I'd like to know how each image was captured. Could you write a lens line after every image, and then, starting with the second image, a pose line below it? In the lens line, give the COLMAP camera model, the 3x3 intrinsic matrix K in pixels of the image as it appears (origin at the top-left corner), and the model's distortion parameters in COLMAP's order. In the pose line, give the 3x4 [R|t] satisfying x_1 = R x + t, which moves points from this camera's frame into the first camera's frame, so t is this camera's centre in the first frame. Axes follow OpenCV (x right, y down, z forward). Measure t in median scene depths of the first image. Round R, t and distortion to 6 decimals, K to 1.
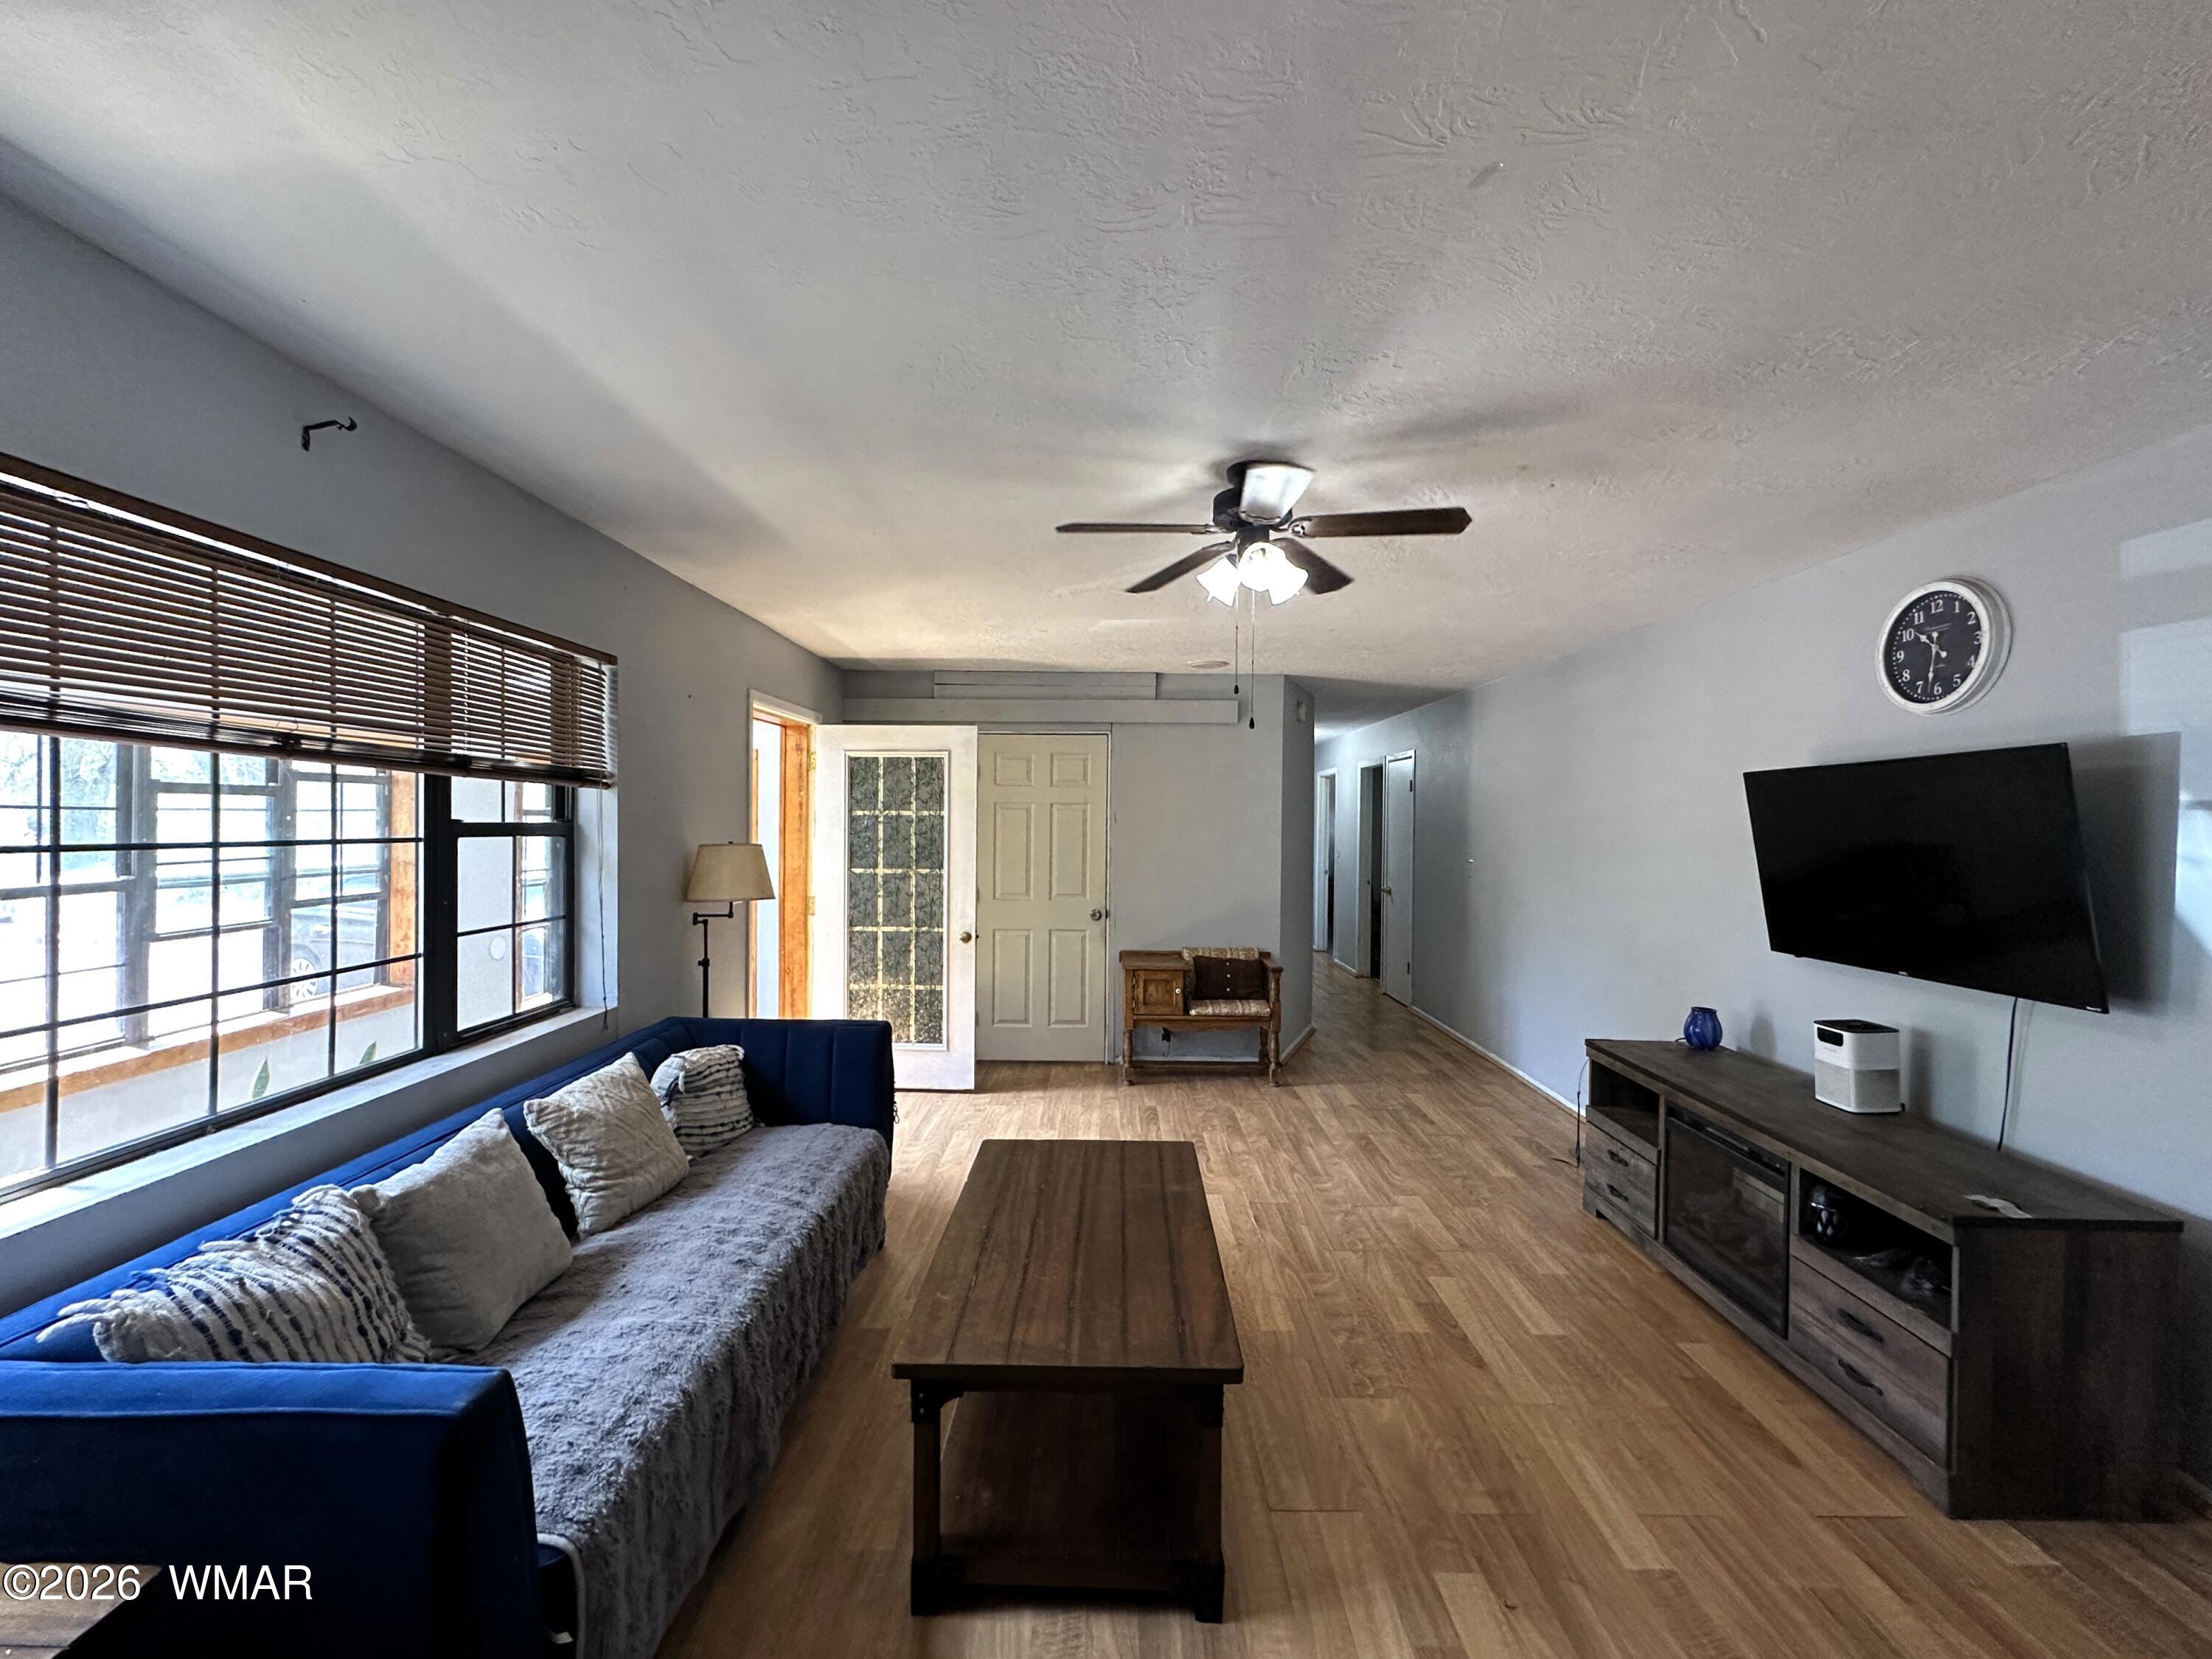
lens RADIAL K [[900.7, 0, 1106.0], [0, 900.7, 829.5], [0, 0, 1]] dist [0.001078, 0.000745]
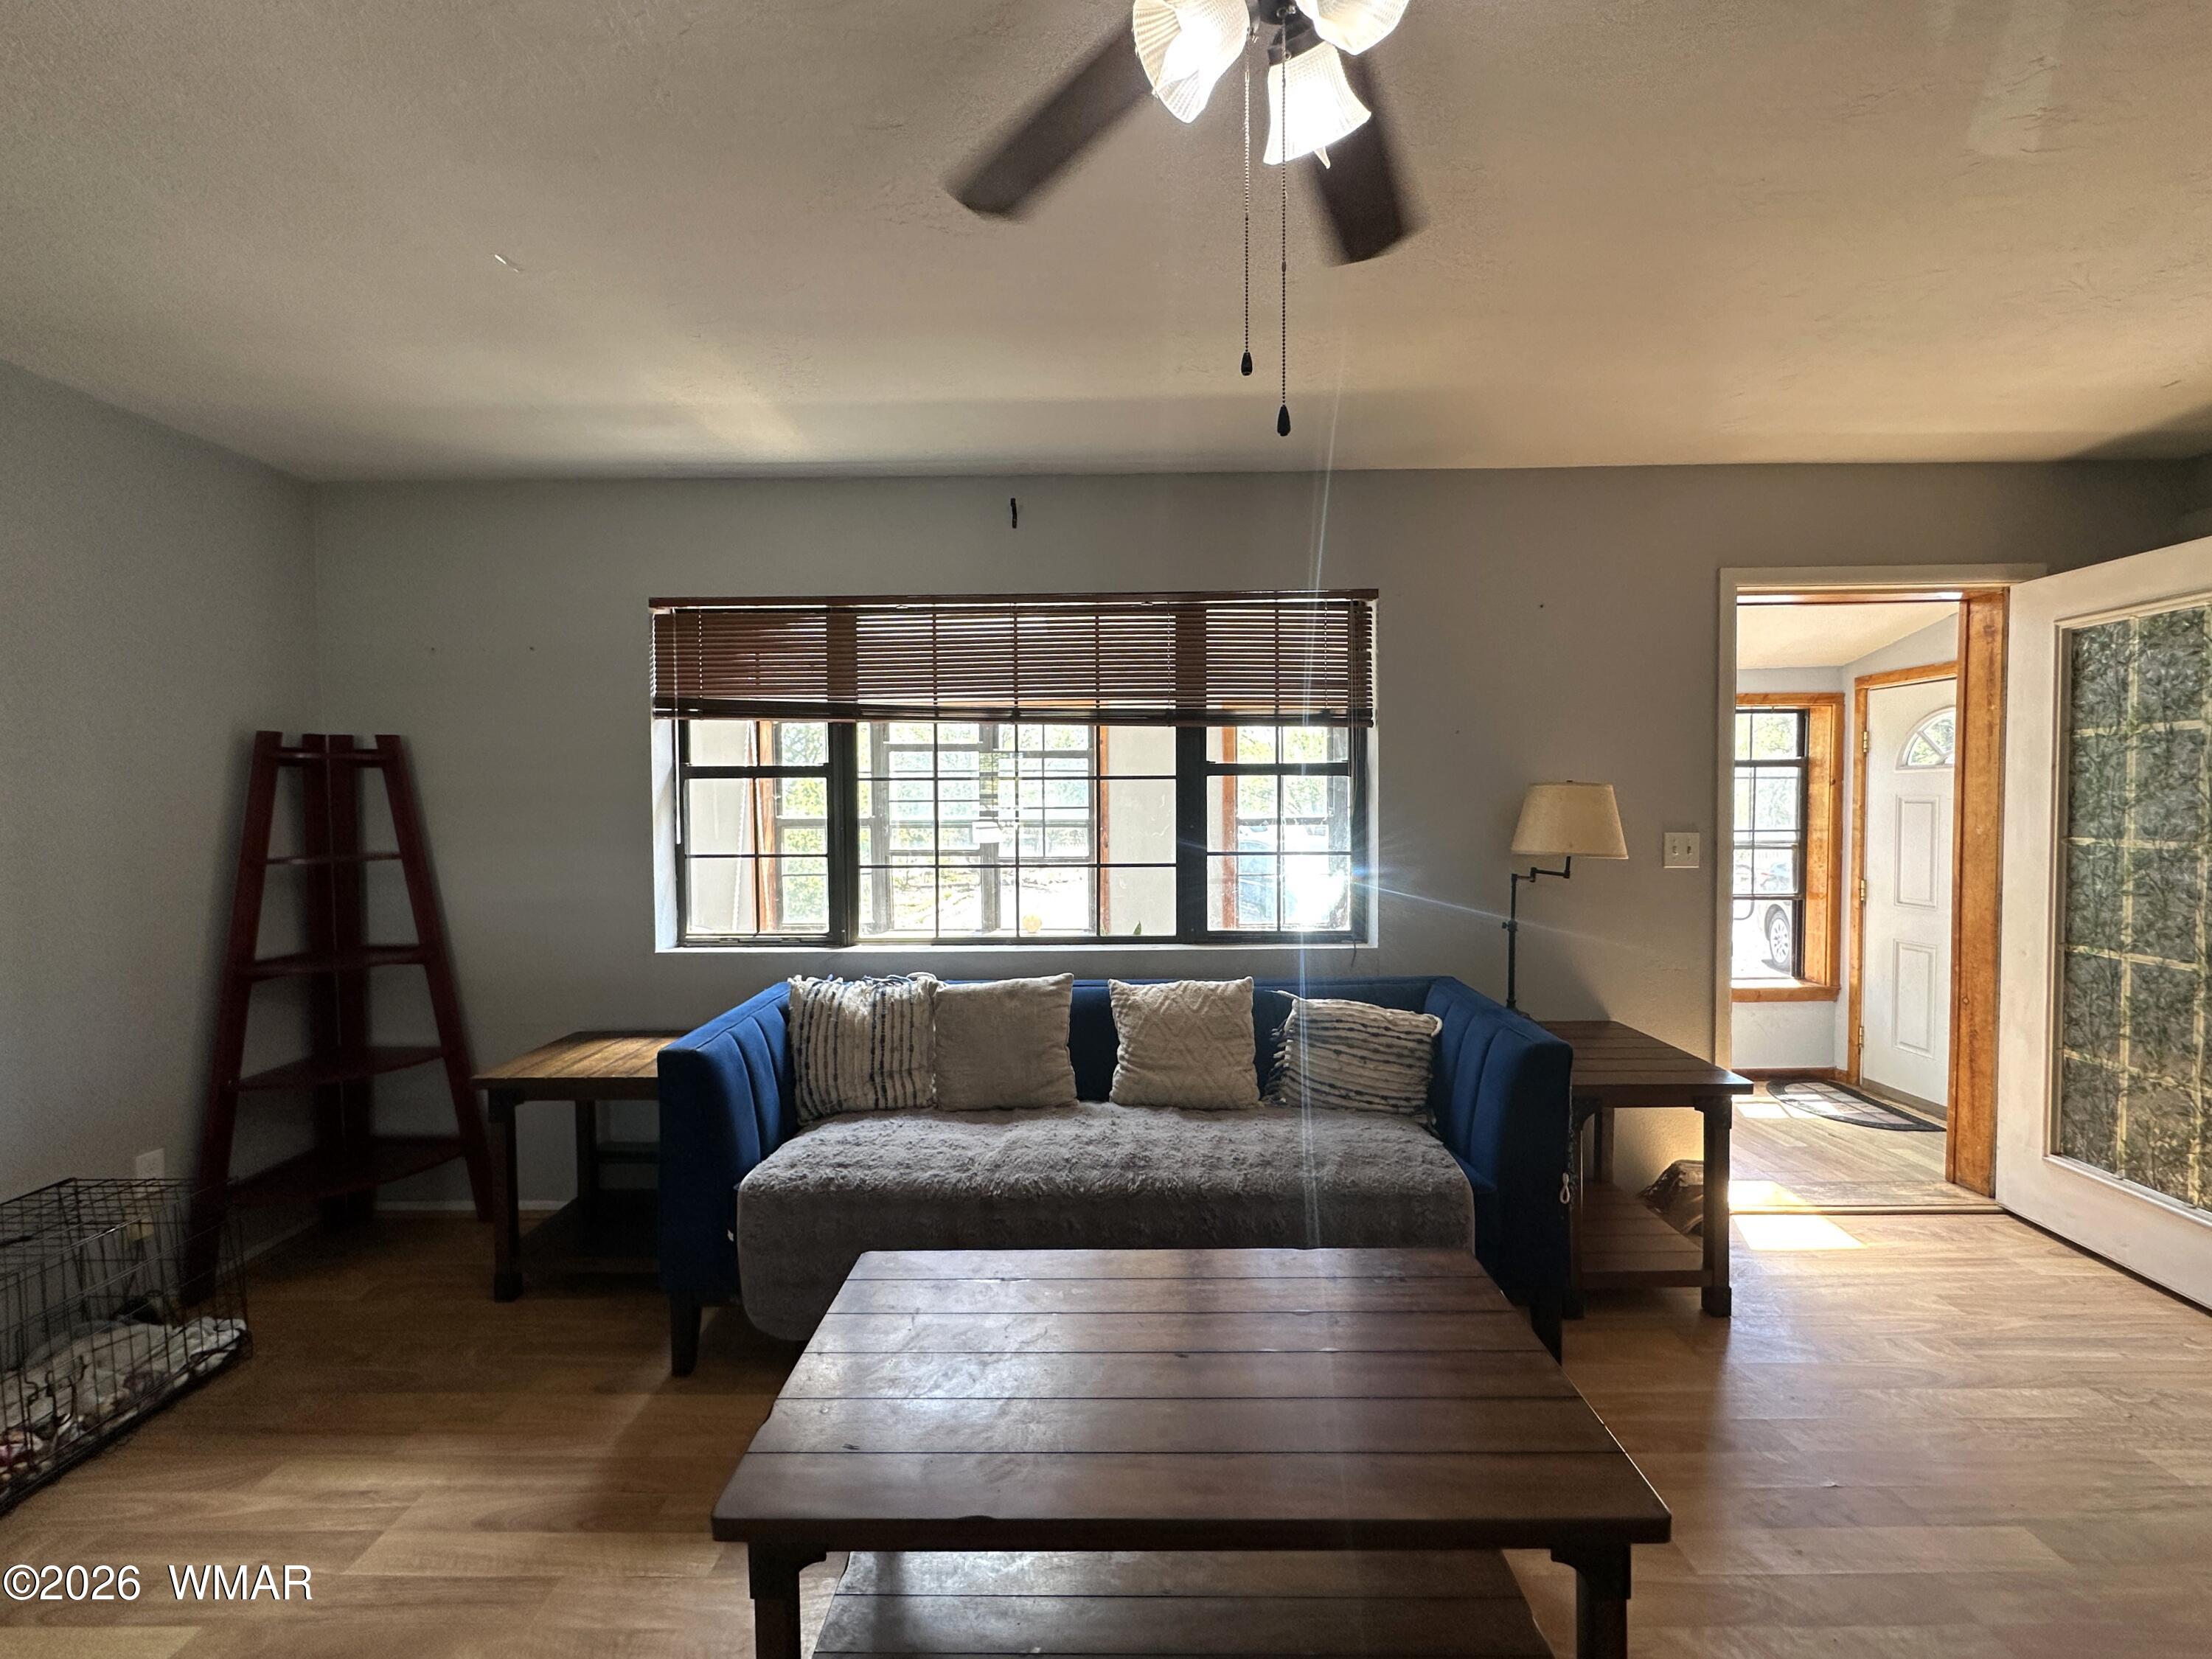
lens RADIAL K [[900.7, 0, 1106.0], [0, 900.7, 829.5], [0, 0, 1]] dist [0.001078, 0.000745]
pose [[0.001738, 0.025221, -0.999680, 0.462710], [-0.000695, 0.999682, 0.025220, 0.045606], [0.999998, 0.000651, 0.001755, 0.748284]]
